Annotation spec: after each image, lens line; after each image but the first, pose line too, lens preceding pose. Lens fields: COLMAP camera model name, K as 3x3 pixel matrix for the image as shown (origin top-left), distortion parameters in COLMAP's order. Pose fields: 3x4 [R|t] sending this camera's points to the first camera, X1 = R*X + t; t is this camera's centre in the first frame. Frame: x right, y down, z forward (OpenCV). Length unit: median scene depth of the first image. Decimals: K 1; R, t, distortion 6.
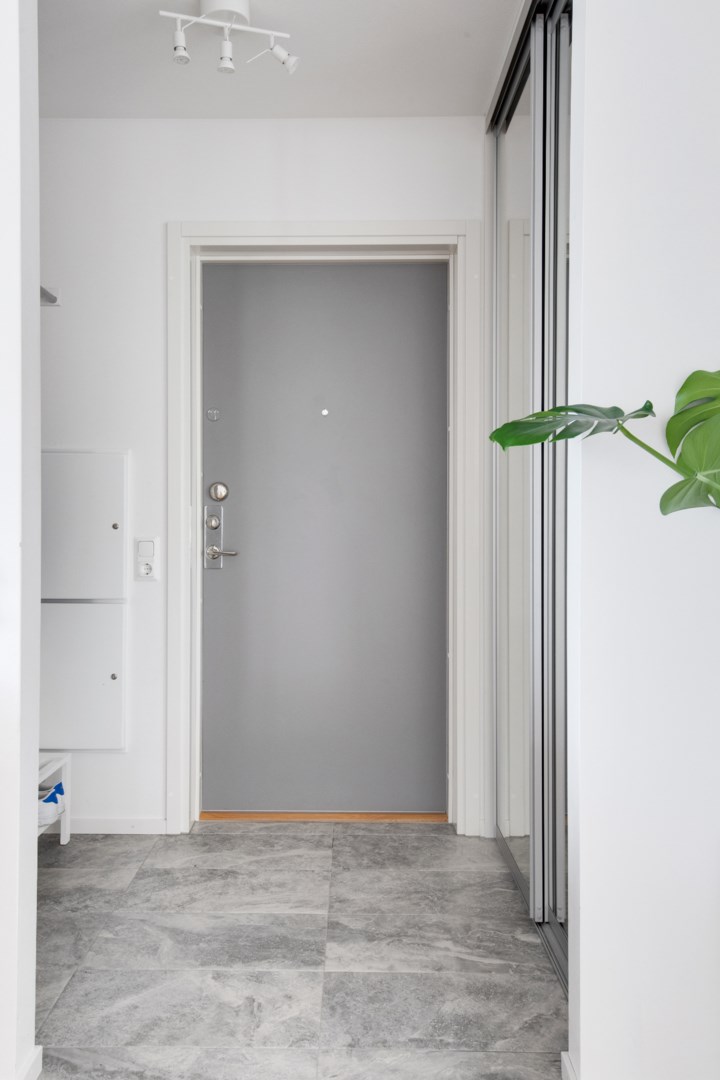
lens RADIAL K [[849.3, 0, 358.5], [0, 849.3, 530.8], [0, 0, 1]] dist [0.039220, -0.008355]
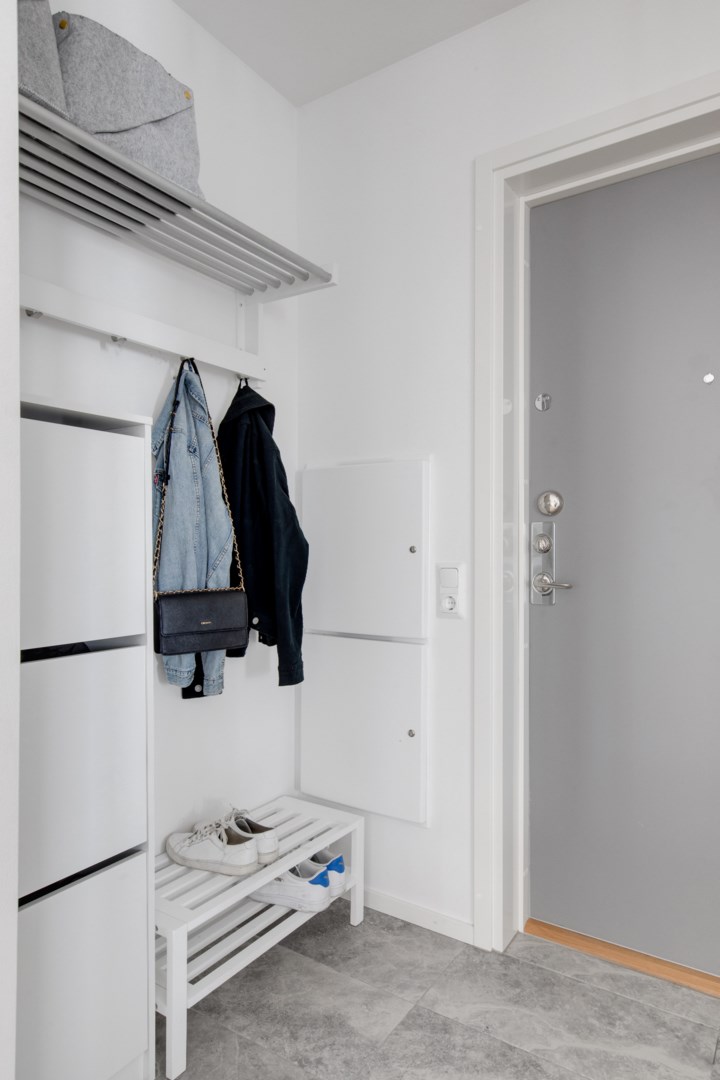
lens RADIAL K [[679.0, 0, 354.2], [0, 679.0, 549.2], [0, 0, 1]] dist [0.013827, -0.000231]
pose [[0.825693, 0.000762, -0.564119, 0.035667], [0.001099, 0.999995, 0.002958, -0.007602], [0.564119, -0.003062, 0.825688, 0.435186]]
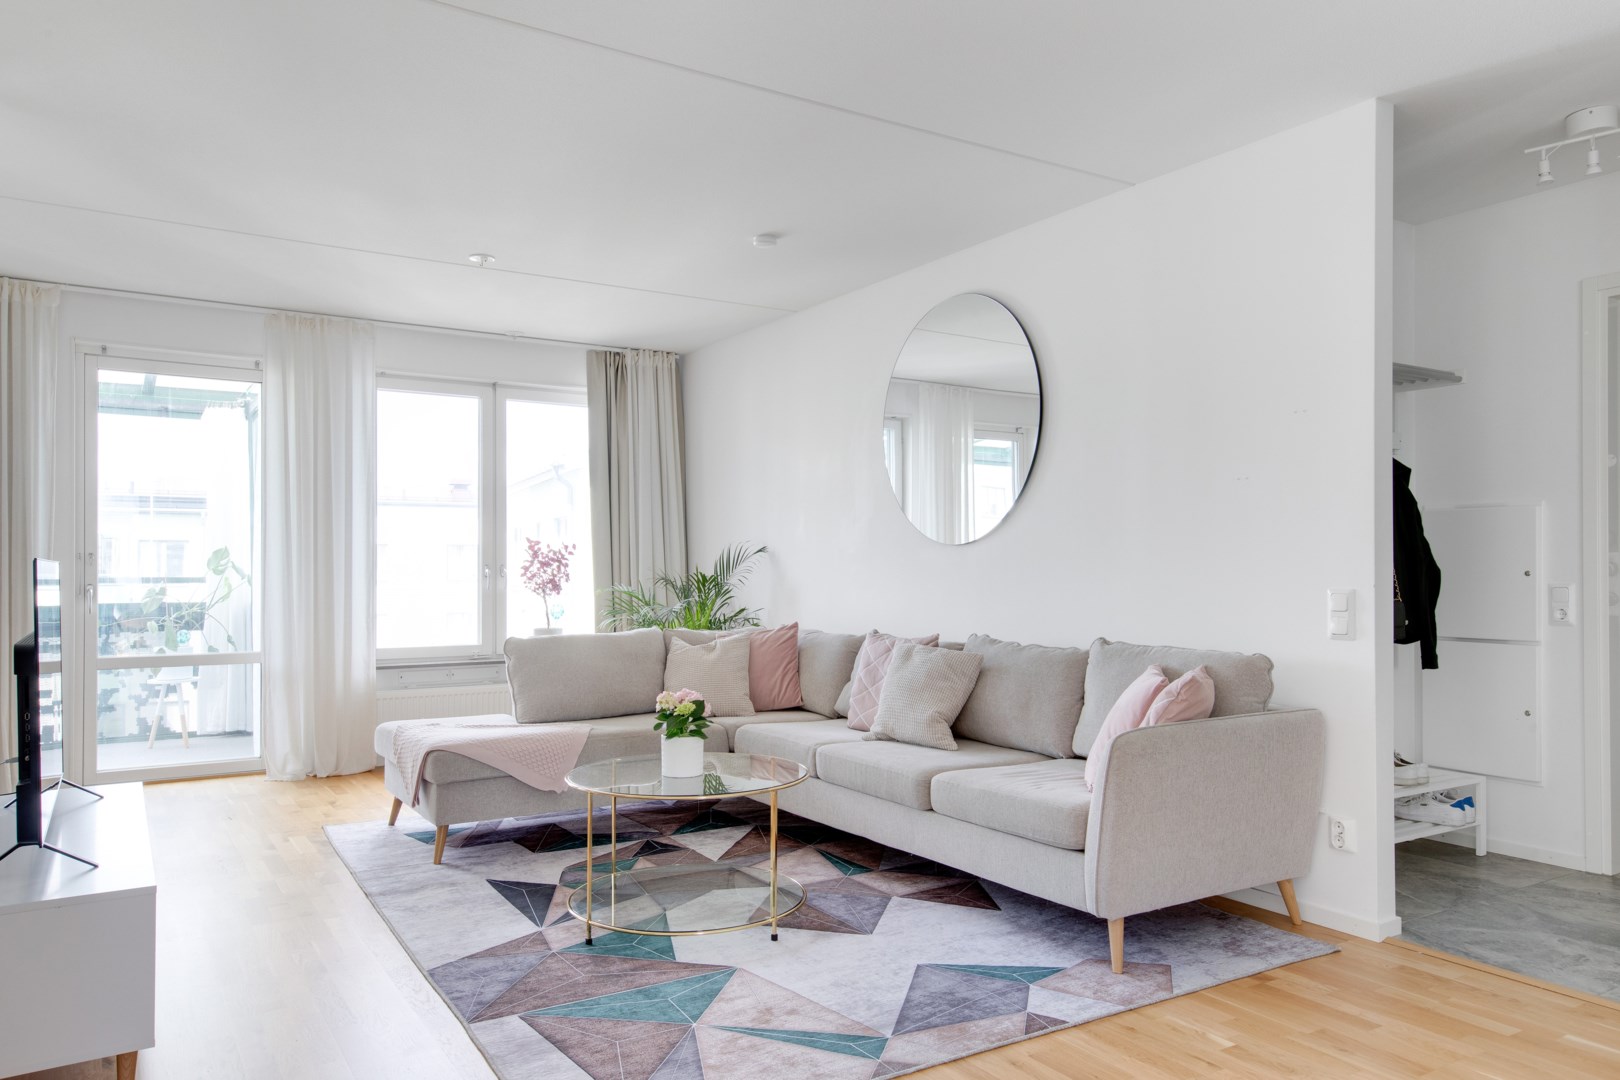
lens RADIAL K [[1186.8, 0, 814.3], [0, 1186.8, 561.6], [0, 0, 1]] dist [0.008076, 0.006469]
pose [[0.562472, -0.009730, -0.826759, 0.455327], [0.001706, 0.999942, -0.010607, -0.005634], [0.826815, 0.004556, 0.562456, -0.595223]]
